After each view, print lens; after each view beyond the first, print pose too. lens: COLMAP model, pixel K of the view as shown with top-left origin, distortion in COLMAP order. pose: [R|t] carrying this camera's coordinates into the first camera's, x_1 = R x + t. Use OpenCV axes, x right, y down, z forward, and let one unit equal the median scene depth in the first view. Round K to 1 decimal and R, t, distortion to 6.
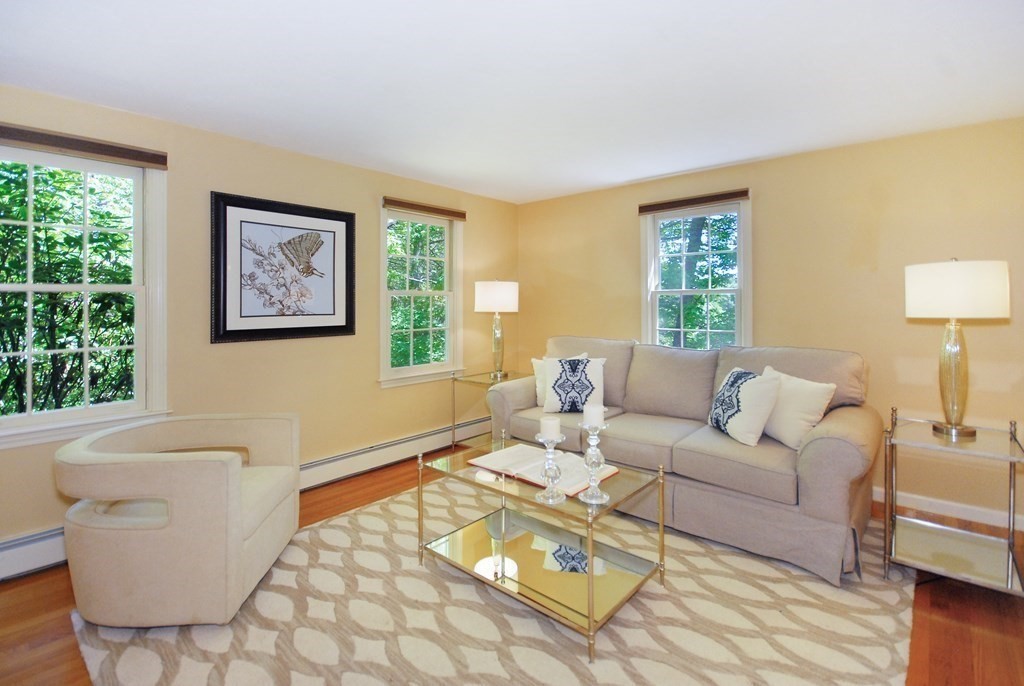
lens RADIAL K [[472.9, 0, 495.9], [0, 472.9, 299.4], [0, 0, 1]] dist [0.003714, -0.002377]
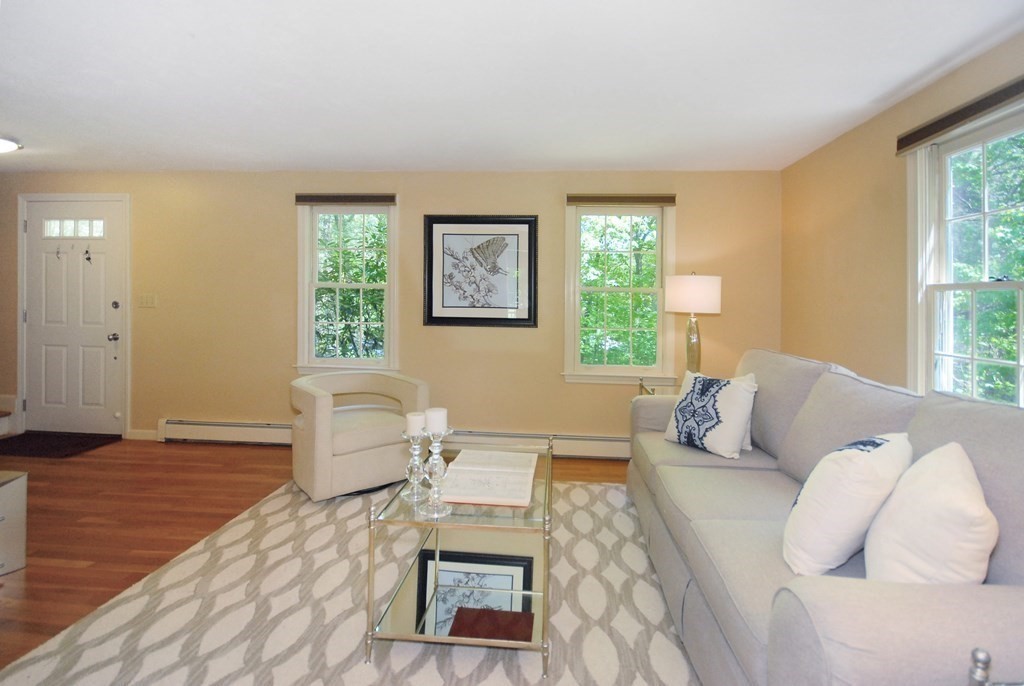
lens RADIAL K [[472.9, 0, 516.3], [0, 472.9, 308.6], [0, 0, 1]] dist [0.003714, -0.002377]
pose [[0.610265, 0.027185, -0.791731, 0.590551], [-0.016368, 0.999630, 0.021707, 0.008994], [0.792028, -0.000288, 0.610484, 0.336590]]
